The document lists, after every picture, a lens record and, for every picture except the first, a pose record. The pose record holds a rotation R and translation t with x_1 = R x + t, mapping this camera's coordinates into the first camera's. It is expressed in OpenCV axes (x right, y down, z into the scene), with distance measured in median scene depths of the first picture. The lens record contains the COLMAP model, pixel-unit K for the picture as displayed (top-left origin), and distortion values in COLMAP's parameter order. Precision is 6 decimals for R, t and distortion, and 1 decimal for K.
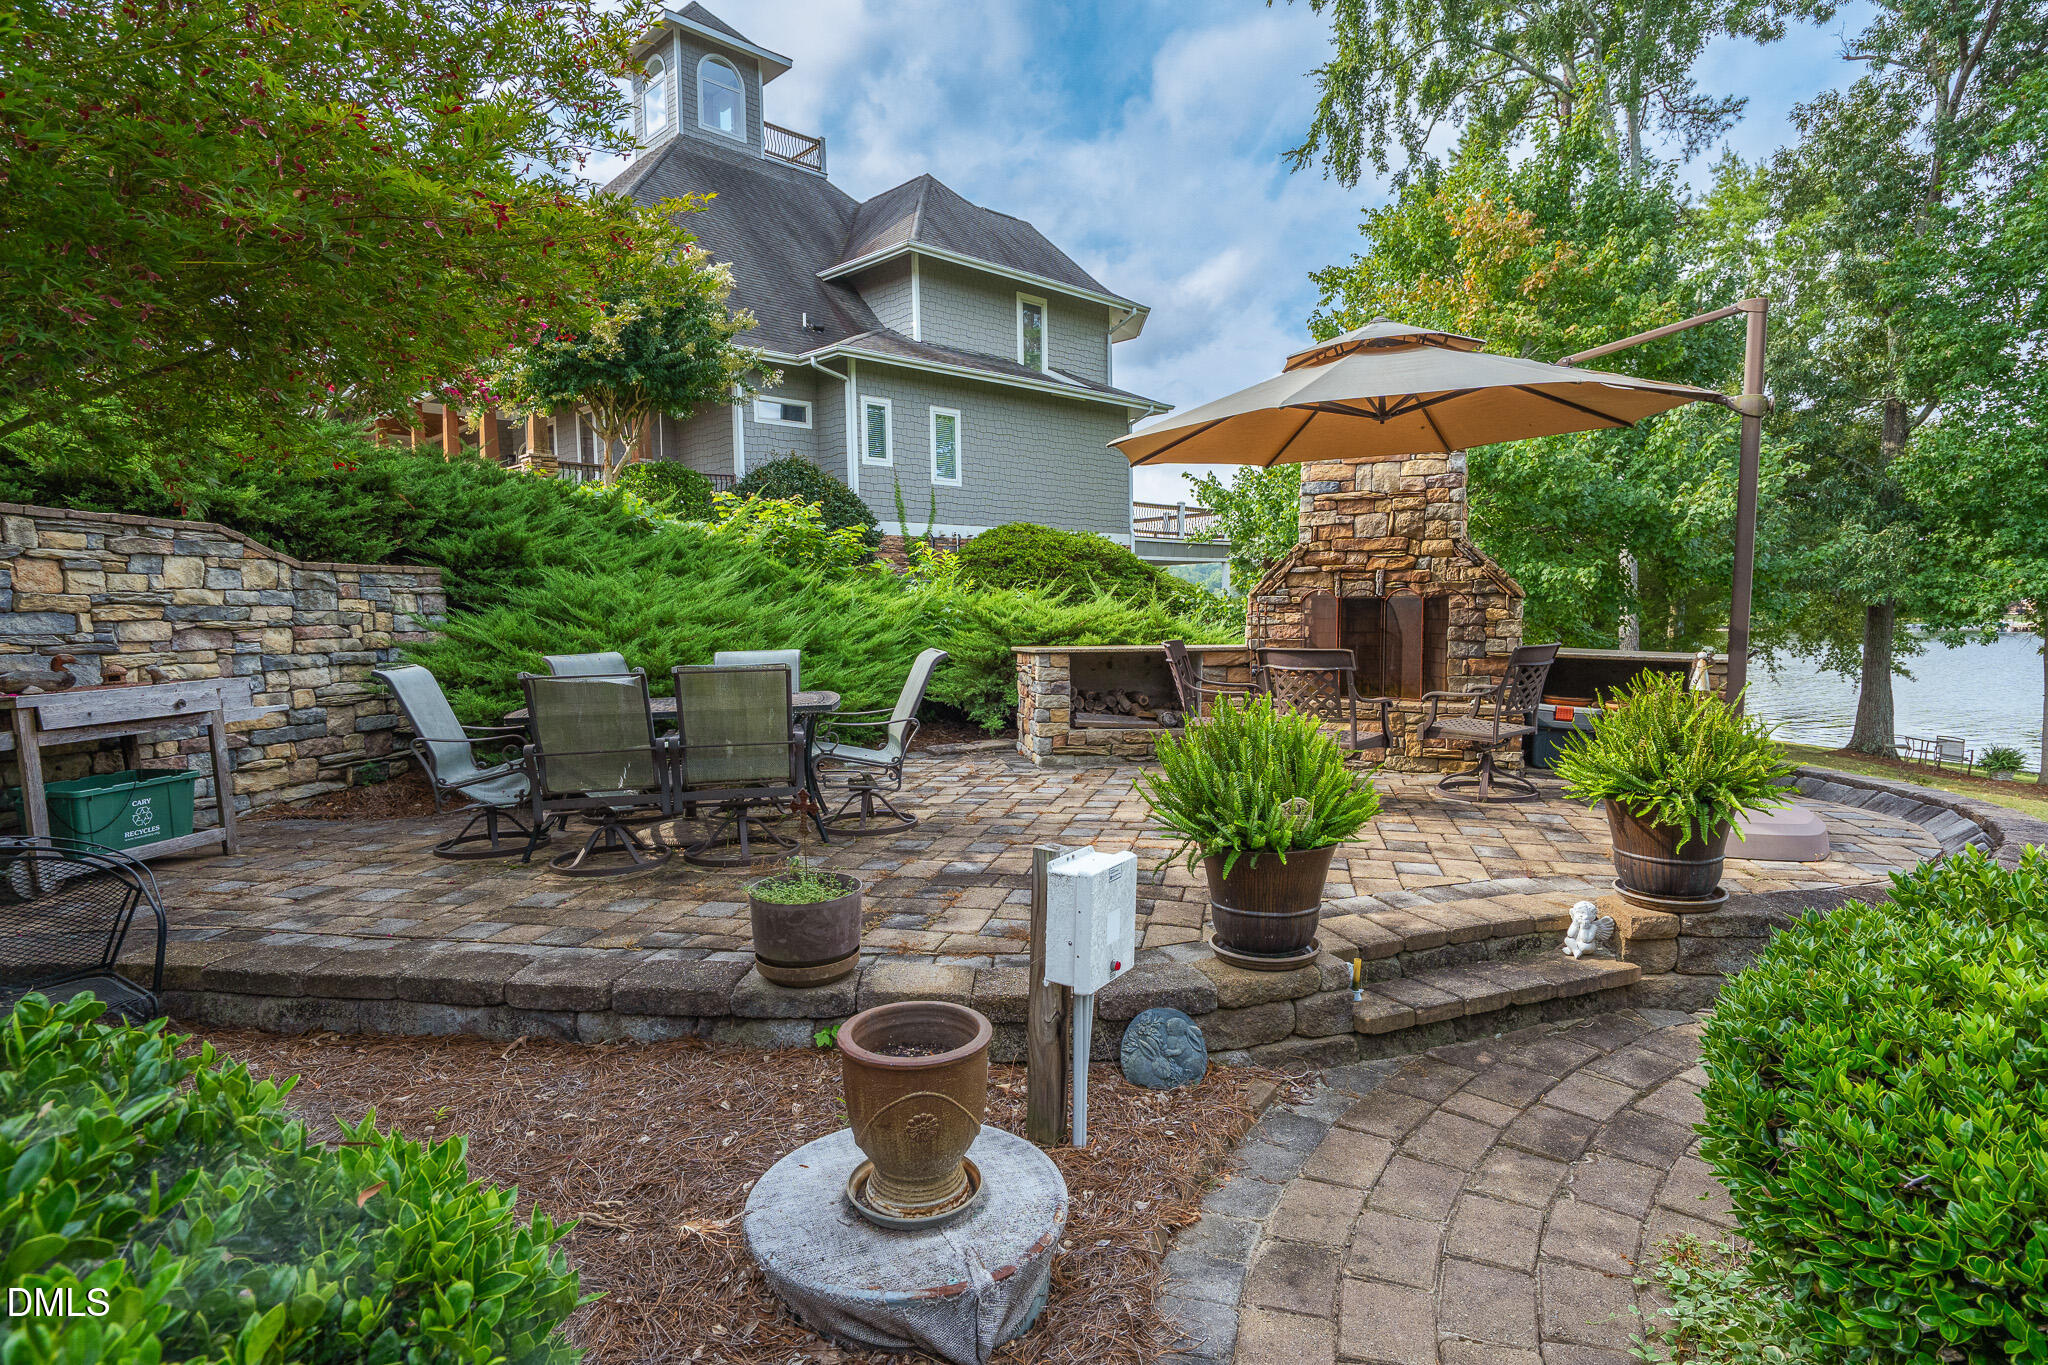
lens RADIAL K [[1113.9, 0, 1024.0], [0, 1113.9, 682.5], [0, 0, 1]] dist [-0.000499, 0.000525]
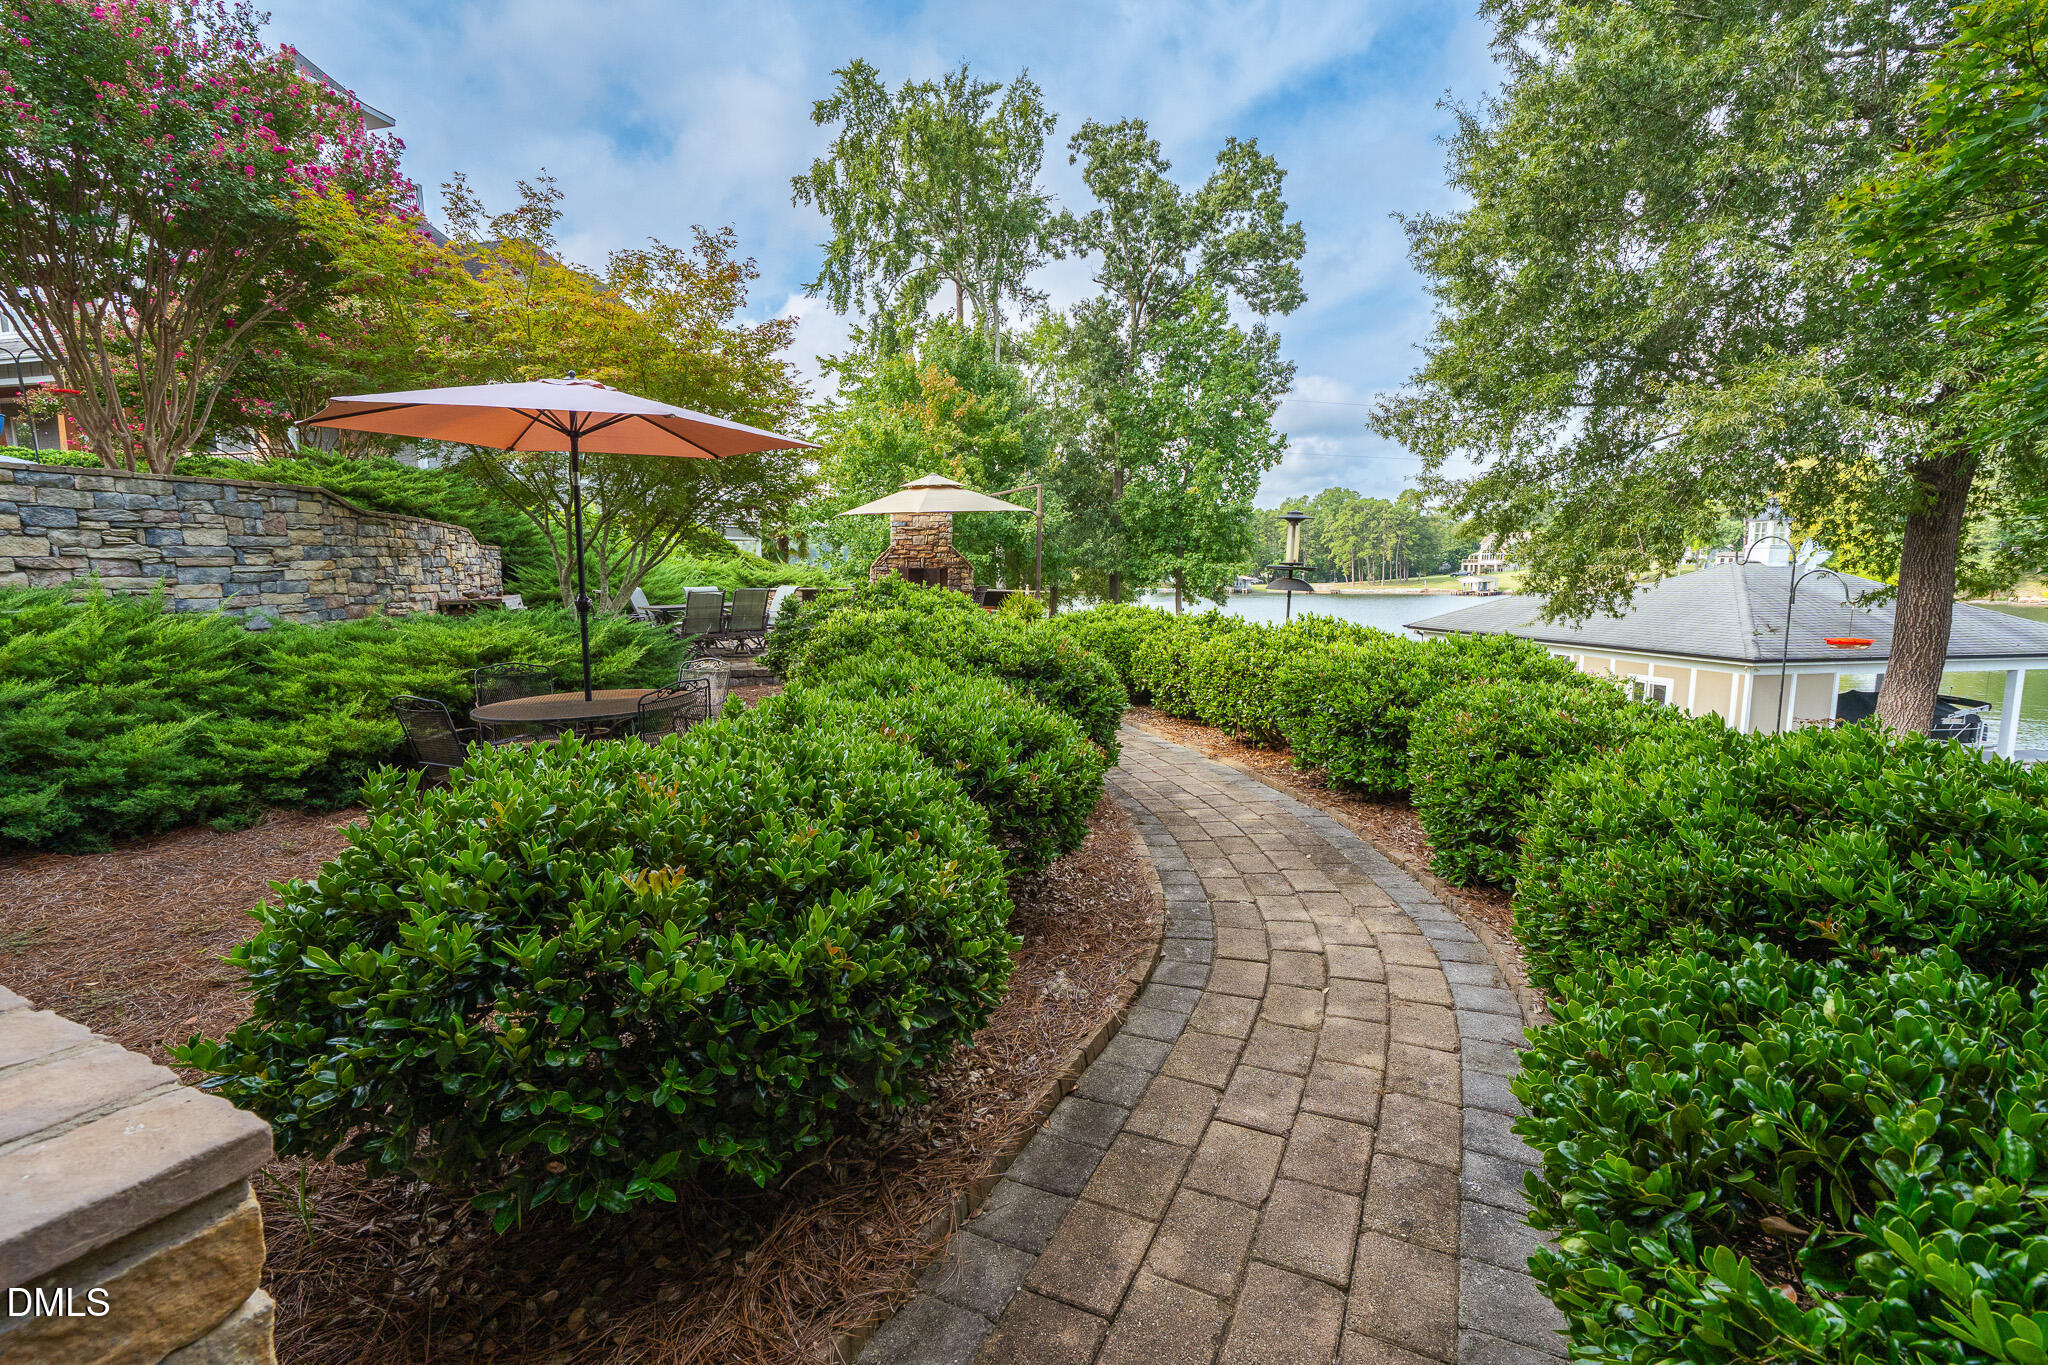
lens RADIAL K [[918.6, 0, 1024.0], [0, 918.6, 682.5], [0, 0, 1]] dist [-0.000786, -0.000194]
pose [[0.863919, -0.053566, 0.500775, -0.188148], [0.030258, 0.998052, 0.054558, 0.026617], [-0.502722, -0.031981, 0.863857, -0.325609]]
